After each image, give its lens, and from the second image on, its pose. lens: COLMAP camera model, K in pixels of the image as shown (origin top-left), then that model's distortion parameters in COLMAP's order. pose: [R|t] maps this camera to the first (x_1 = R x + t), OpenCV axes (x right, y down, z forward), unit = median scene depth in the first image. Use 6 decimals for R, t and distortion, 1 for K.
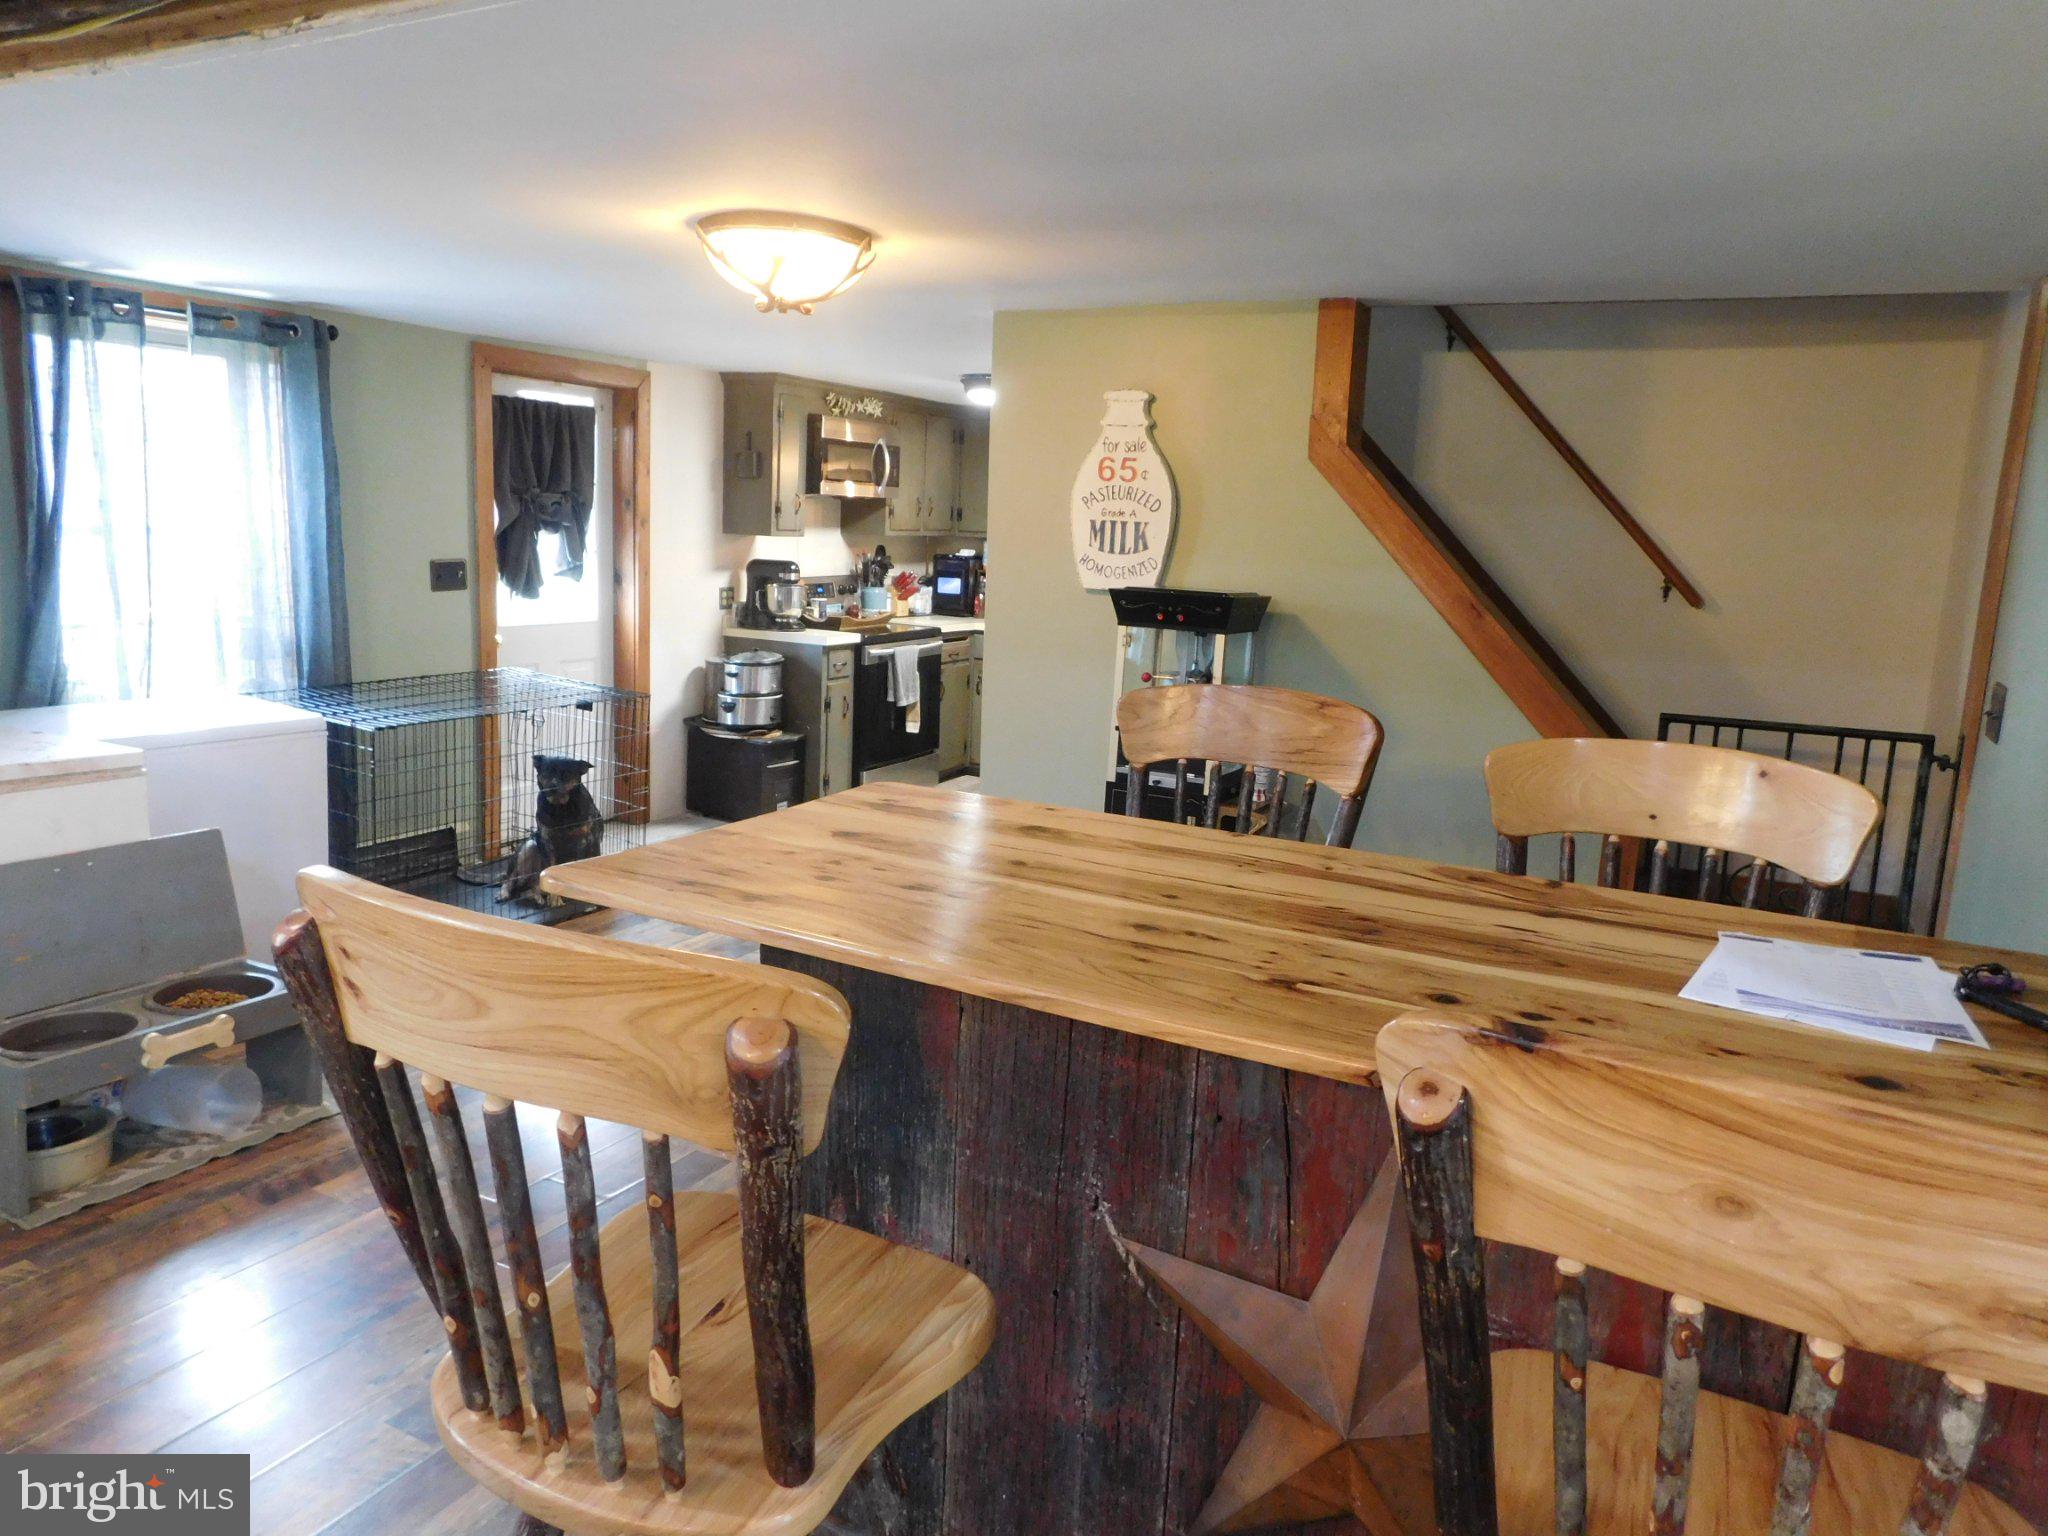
lens RADIAL K [[1382.5, 0, 1027.6], [0, 1382.5, 764.8], [0, 0, 1]] dist [-0.023058, 0.029782]
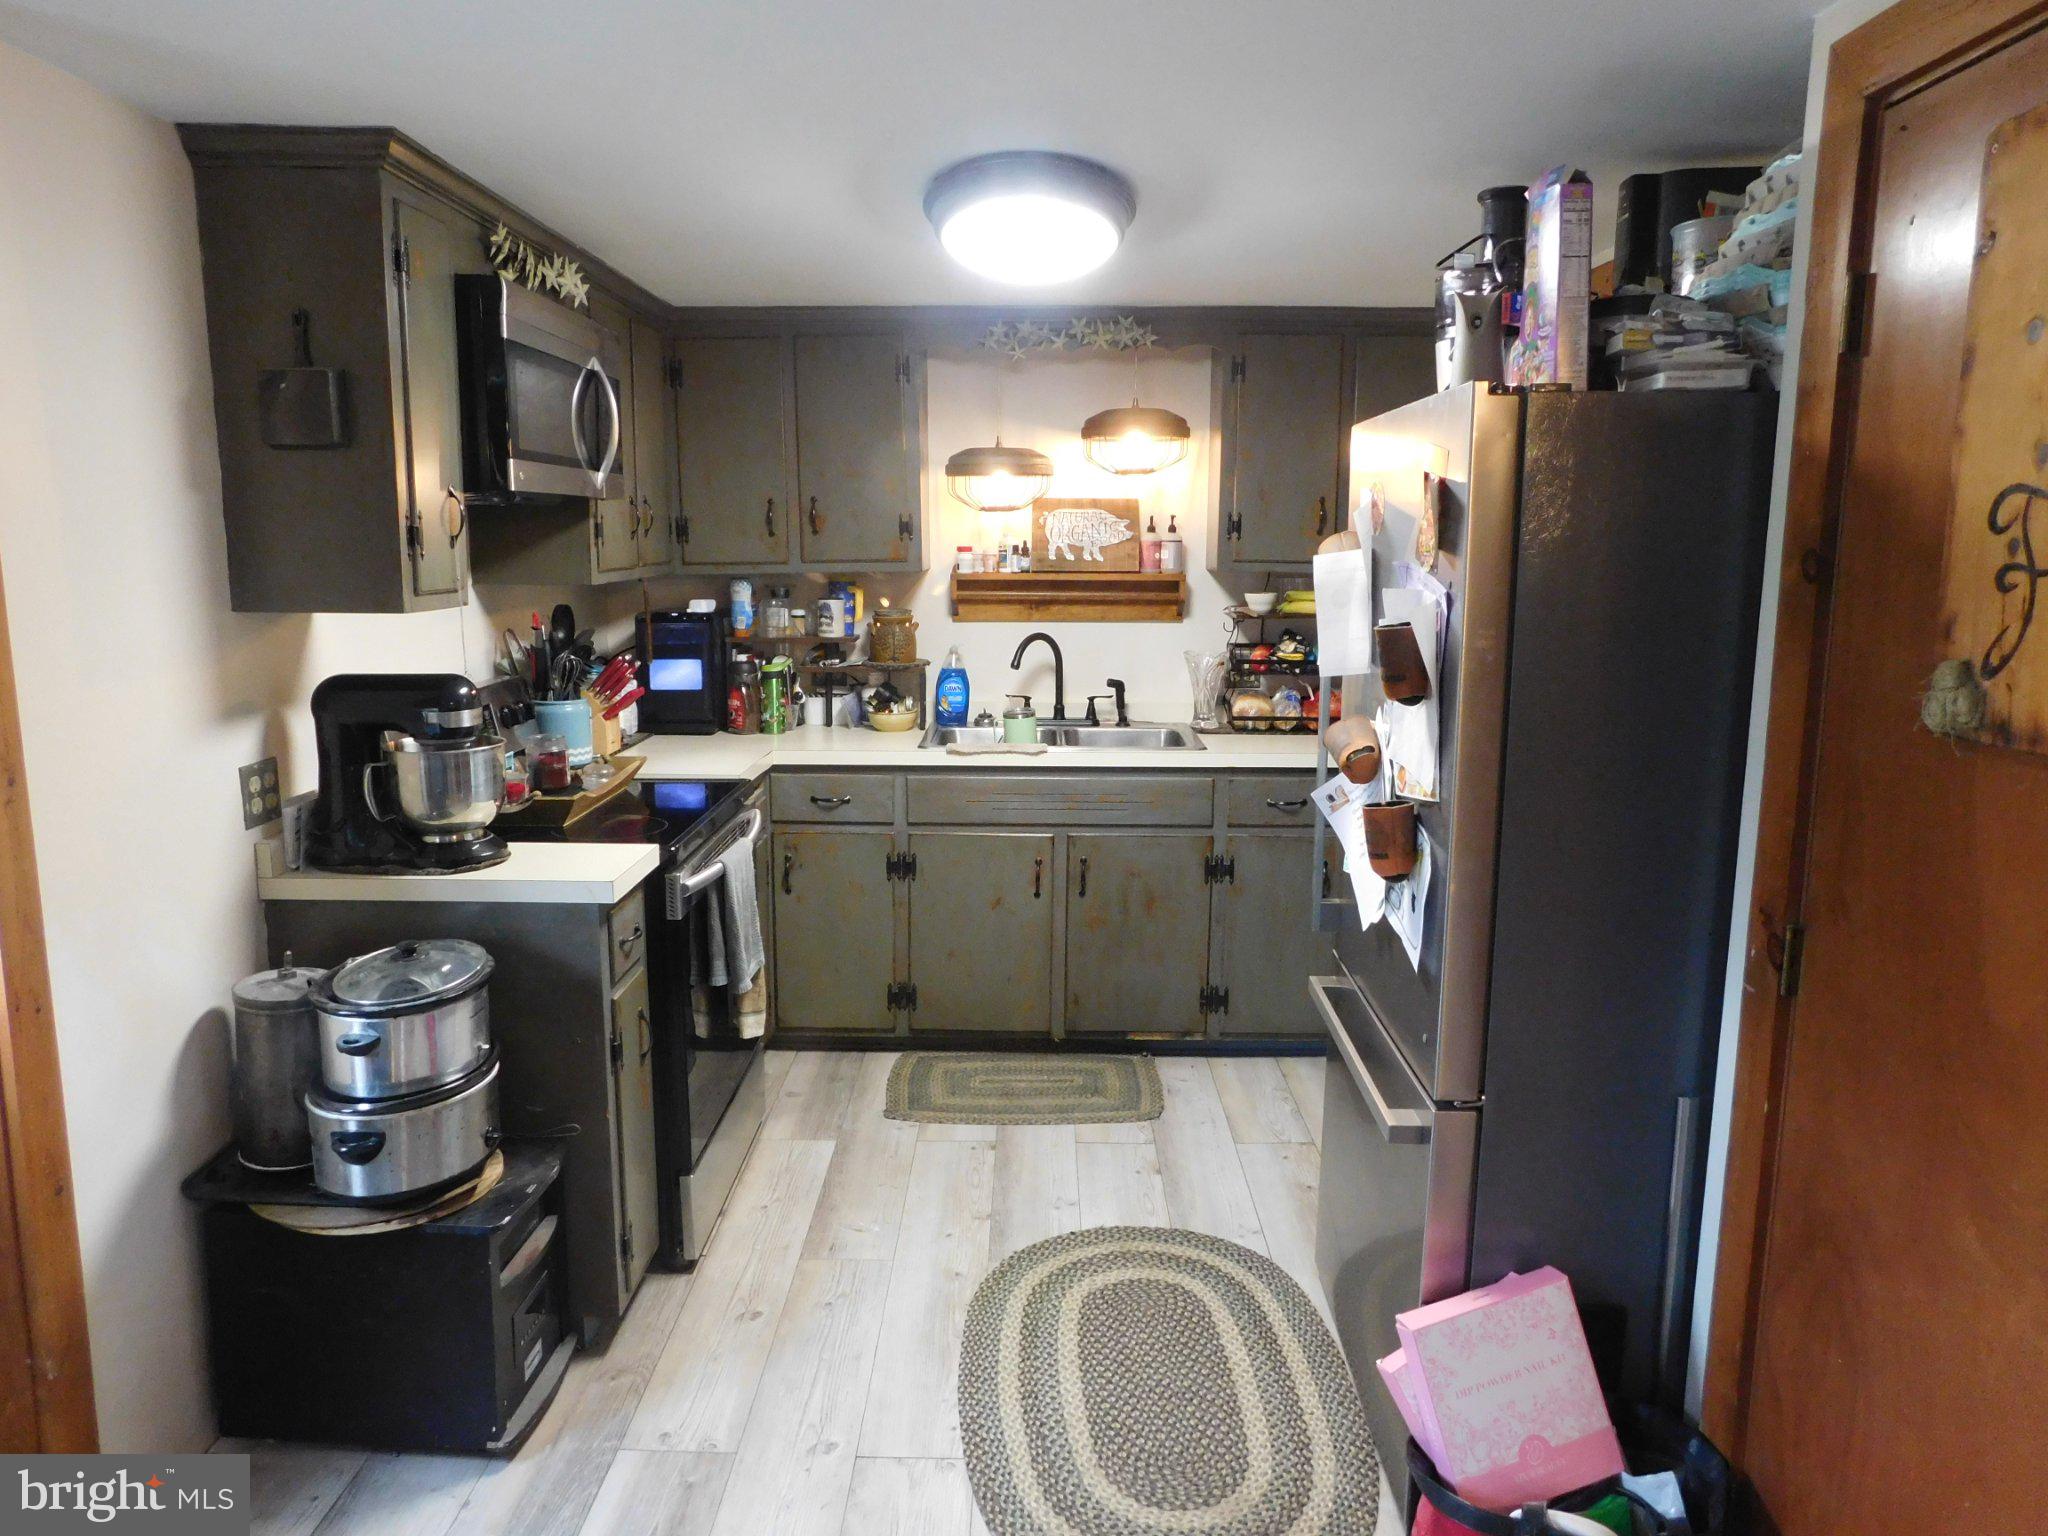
lens RADIAL K [[1382.5, 0, 1015.2], [0, 1382.5, 773.5], [0, 0, 1]] dist [-0.023058, 0.029782]
pose [[0.902021, -0.111162, 0.417134, -0.191946], [0.108208, 0.993651, 0.030805, -0.116941], [-0.417910, 0.017350, 0.908323, 0.605761]]
